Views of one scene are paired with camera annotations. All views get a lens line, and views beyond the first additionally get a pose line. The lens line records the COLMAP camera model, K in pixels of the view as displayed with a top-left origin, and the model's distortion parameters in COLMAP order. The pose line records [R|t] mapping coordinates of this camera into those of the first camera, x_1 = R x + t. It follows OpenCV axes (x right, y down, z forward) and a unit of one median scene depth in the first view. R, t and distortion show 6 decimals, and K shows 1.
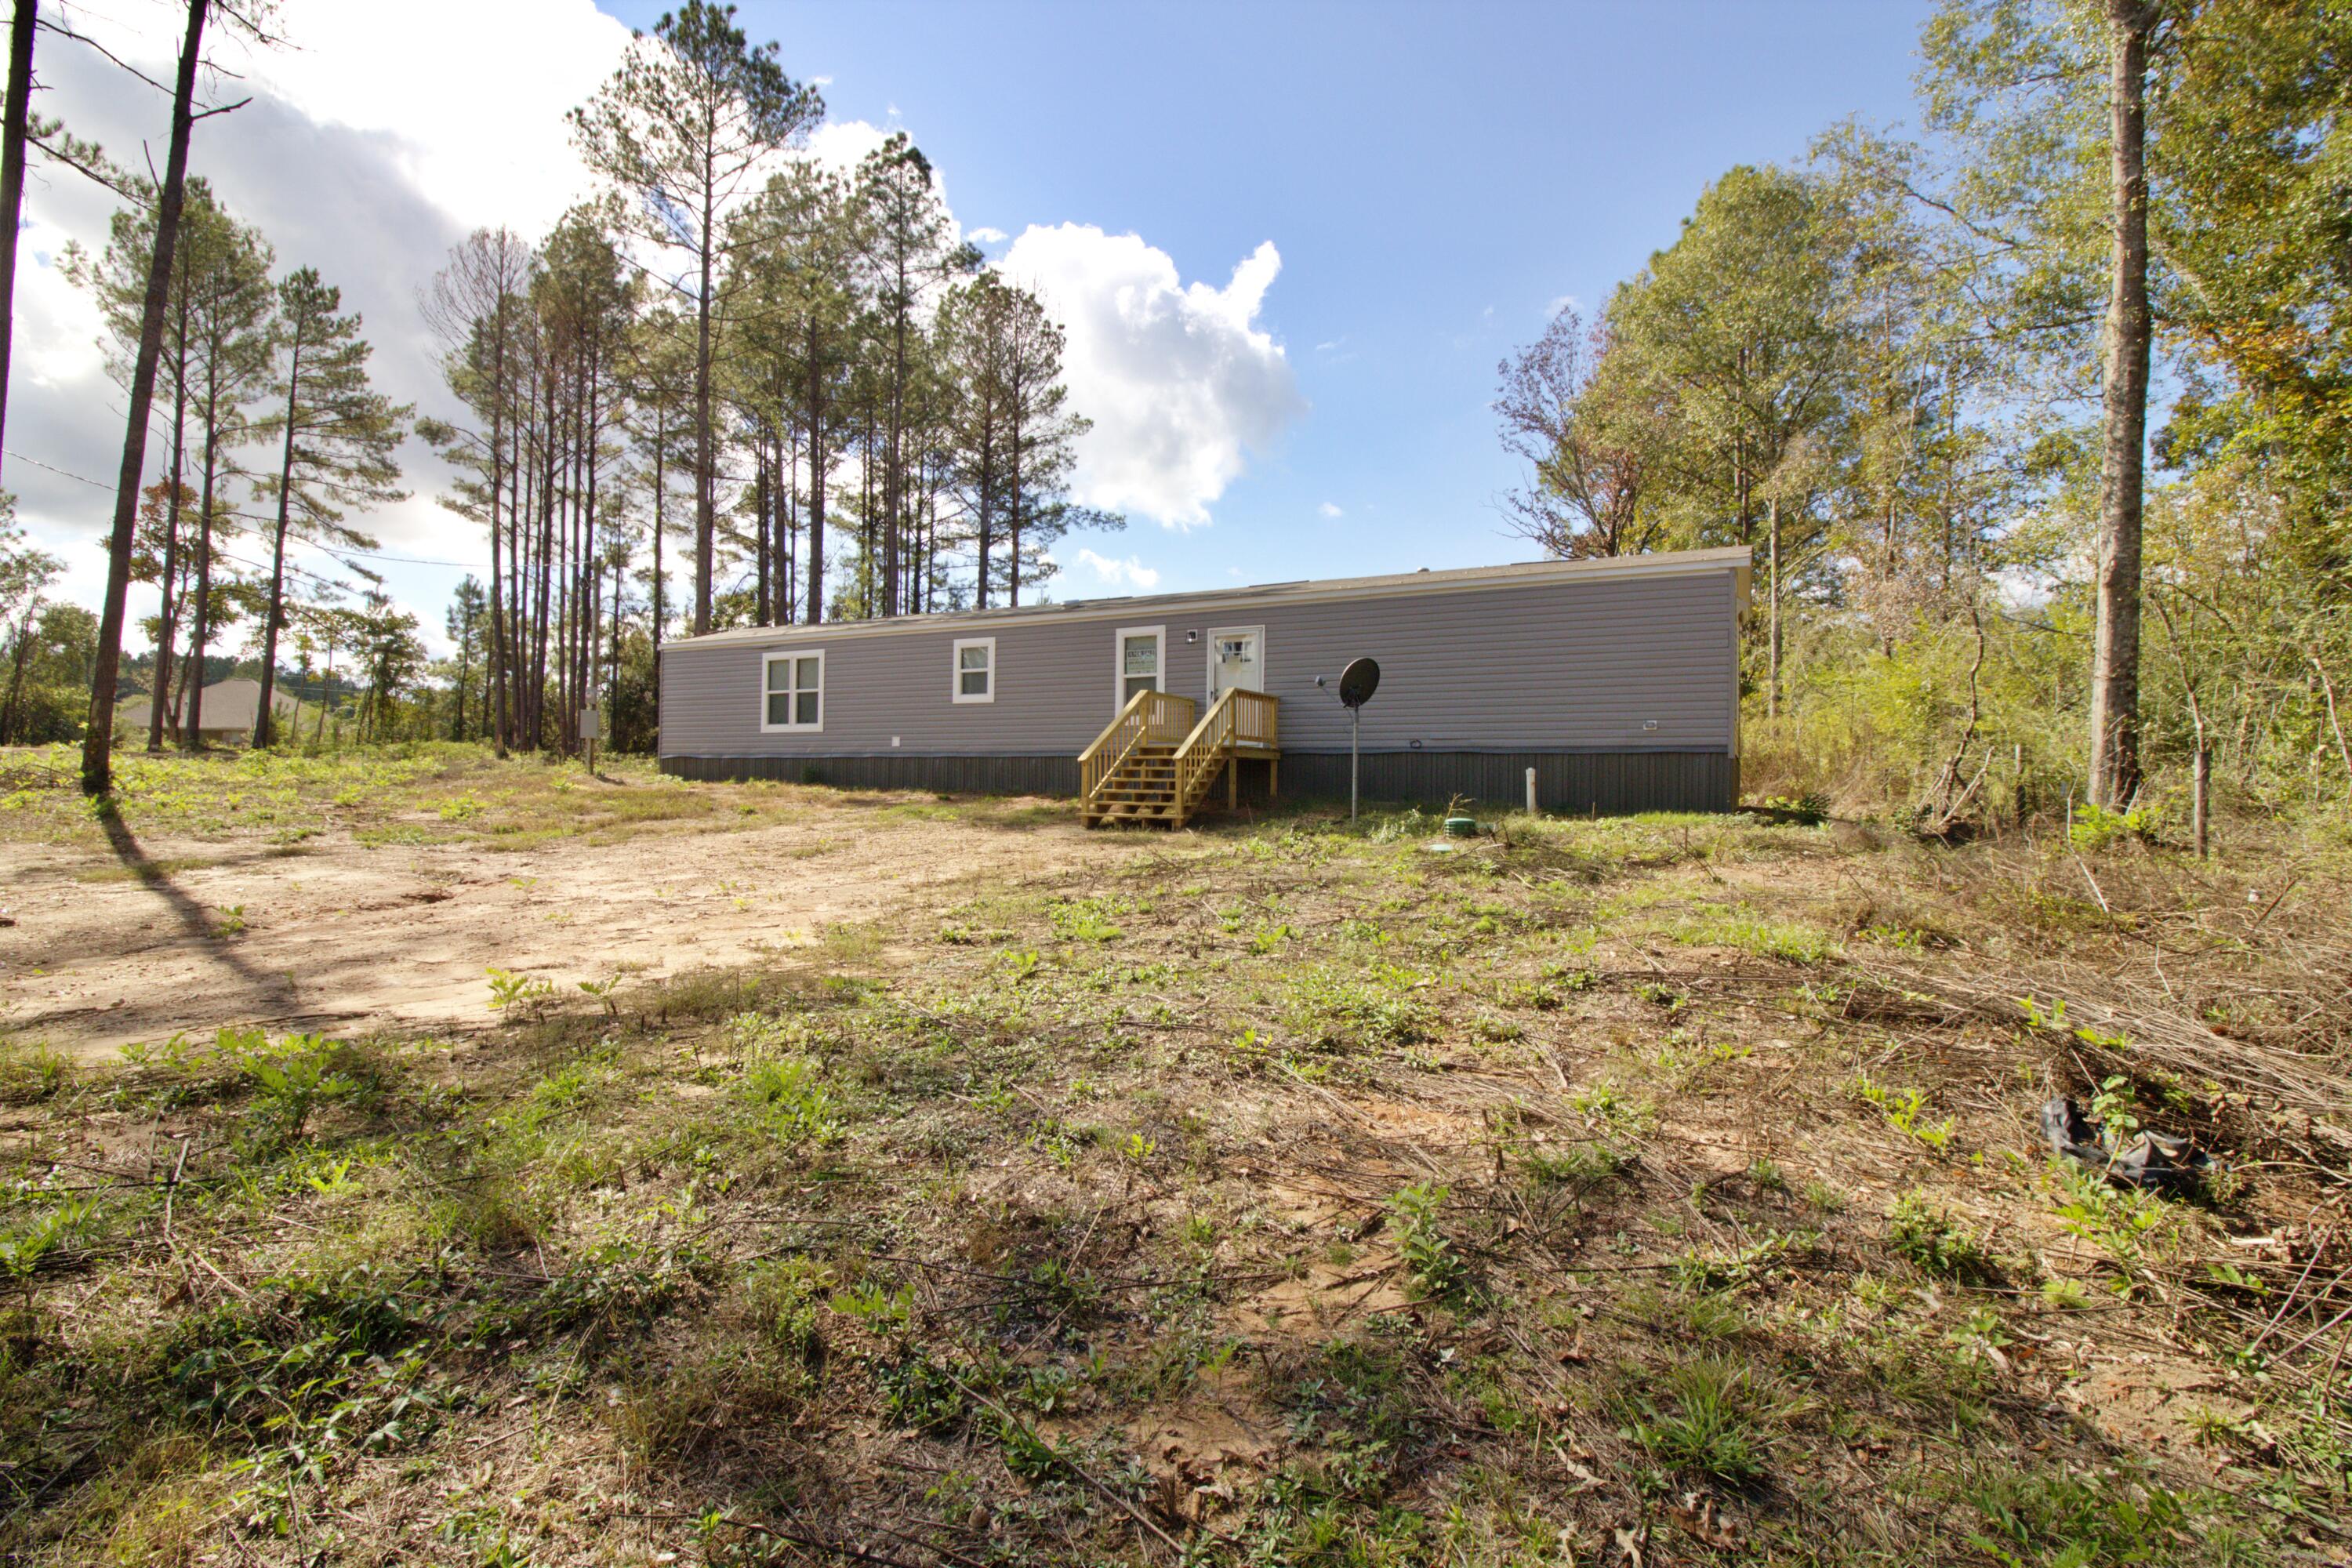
lens RADIAL K [[1082.8, 0, 1186.2], [0, 1082.8, 768.9], [0, 0, 1]] dist [-0.010194, -0.002209]
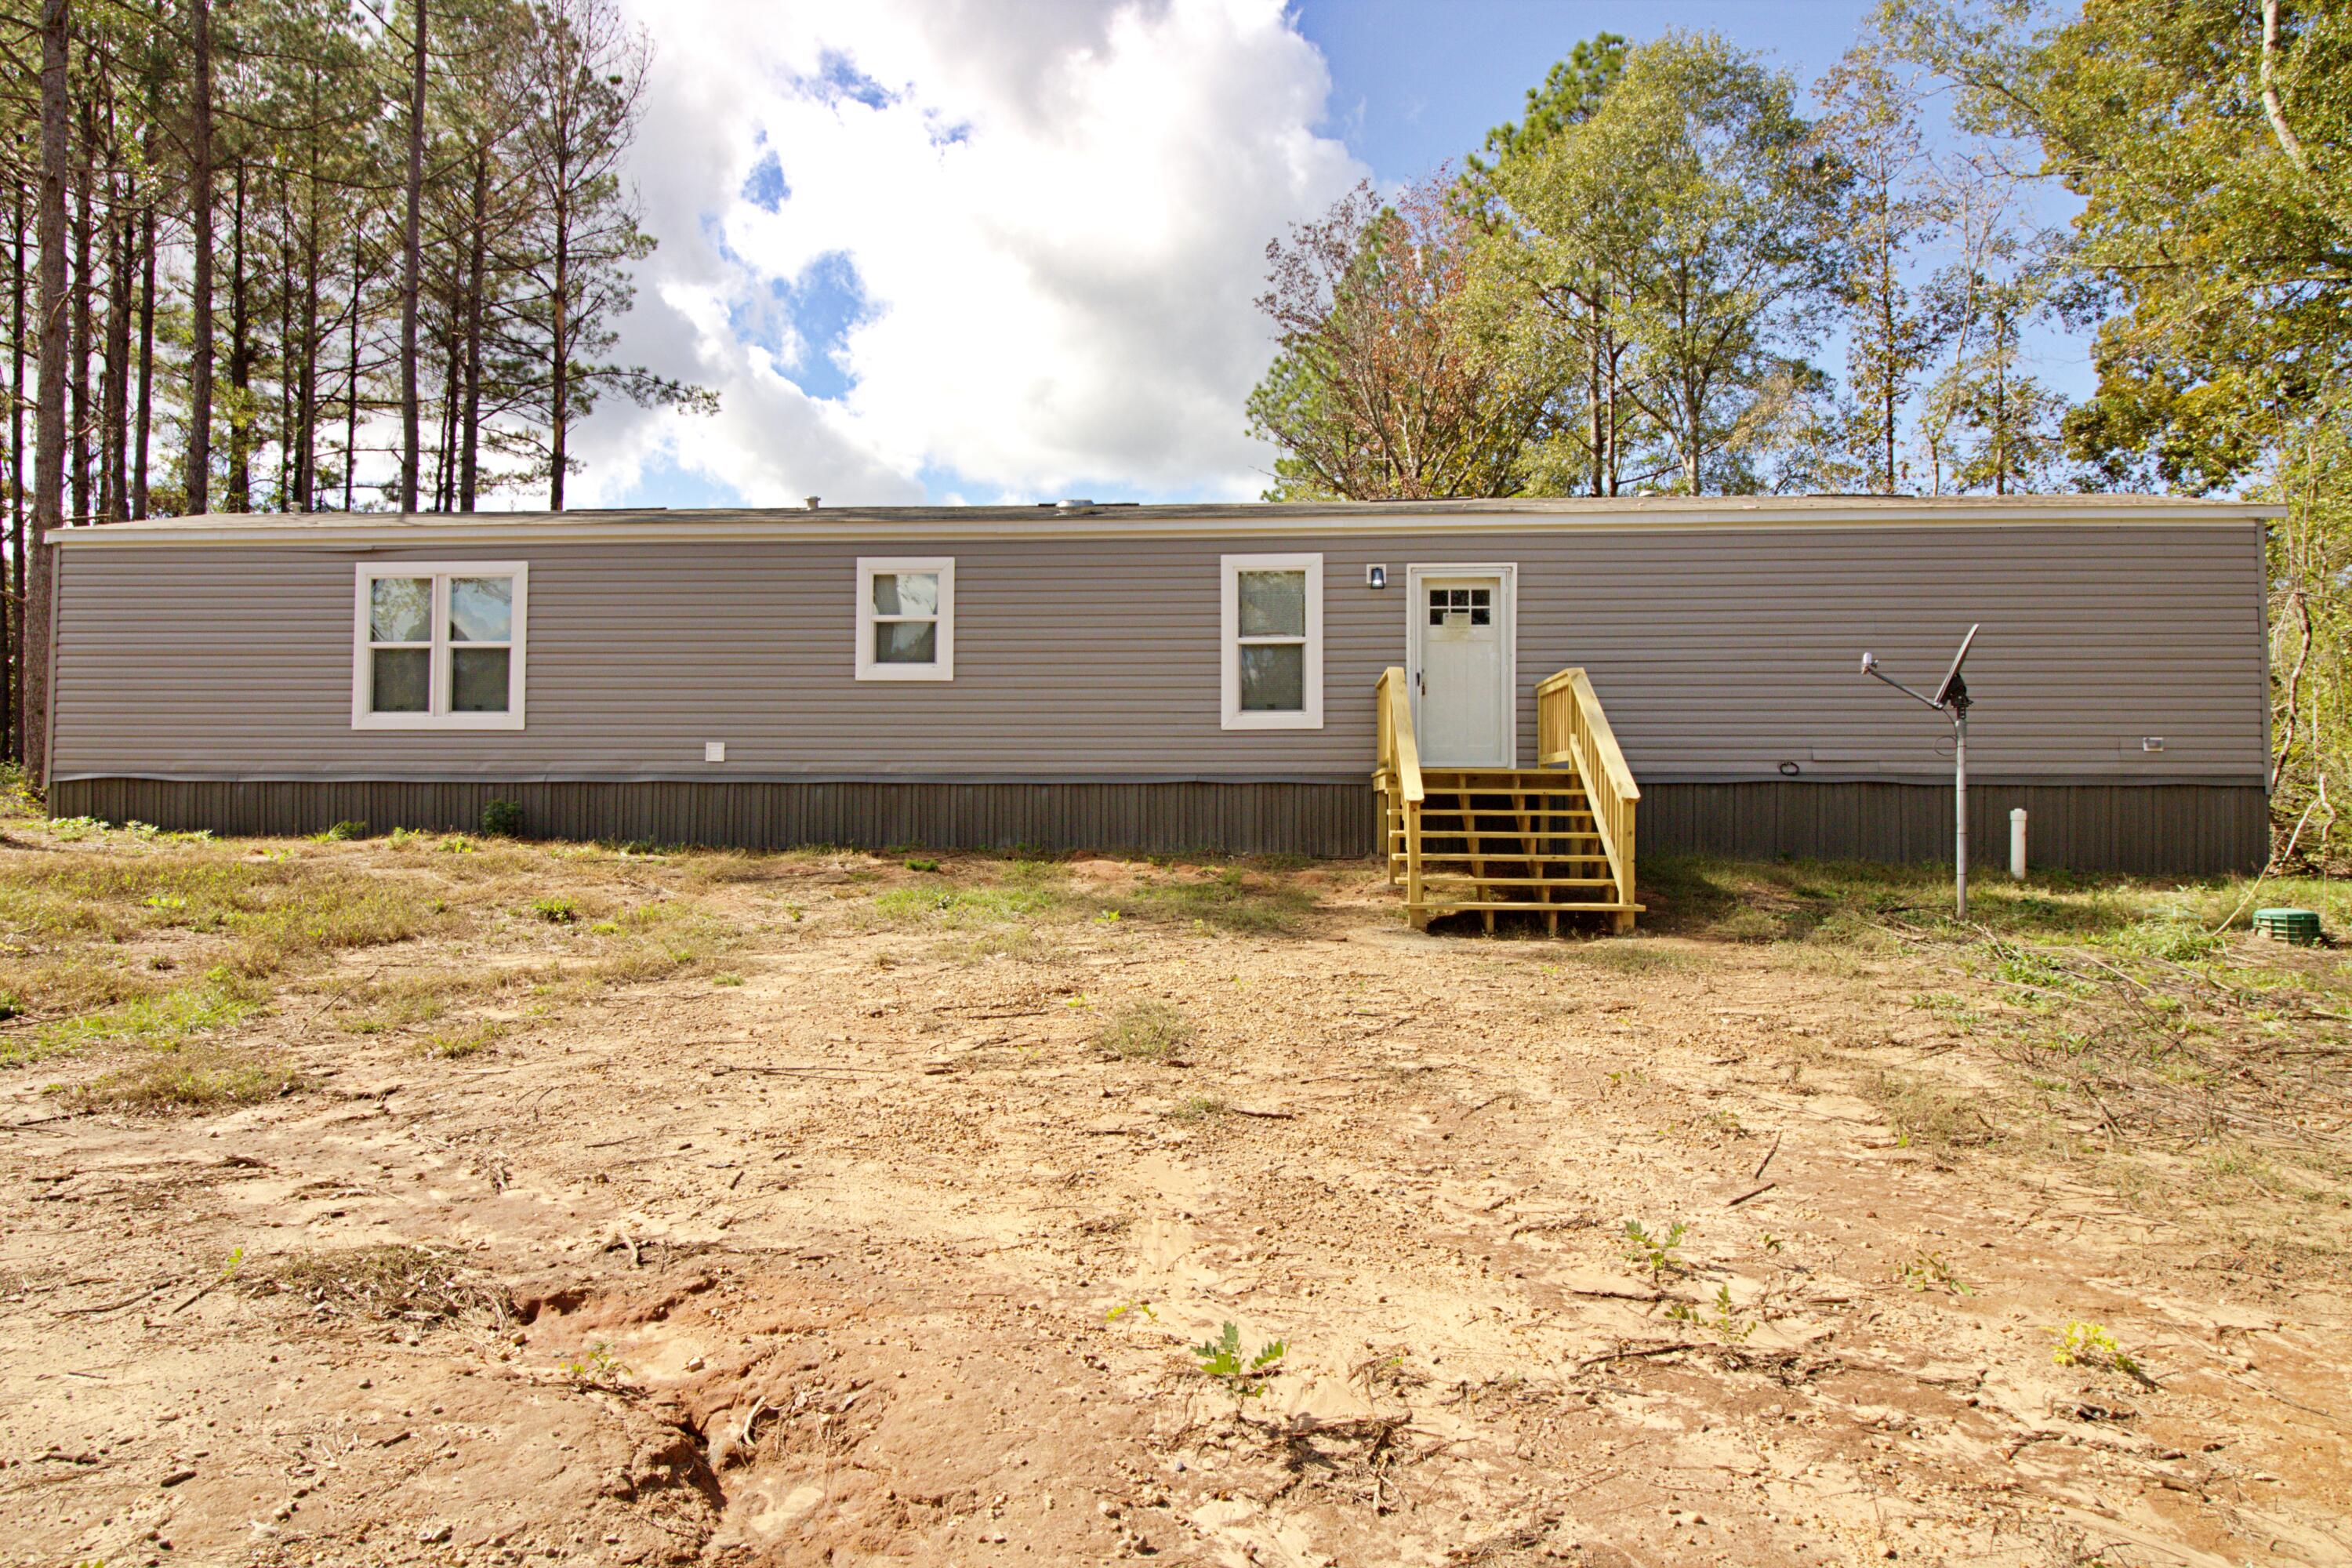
lens RADIAL K [[1319.0, 0, 1169.4], [0, 1319.0, 791.4], [0, 0, 1]] dist [0.001856, -0.002868]
pose [[0.913675, -0.010770, 0.406303, -0.304220], [0.000615, 0.999684, 0.025115, -0.020959], [-0.406445, -0.022697, 0.913393, 0.325043]]
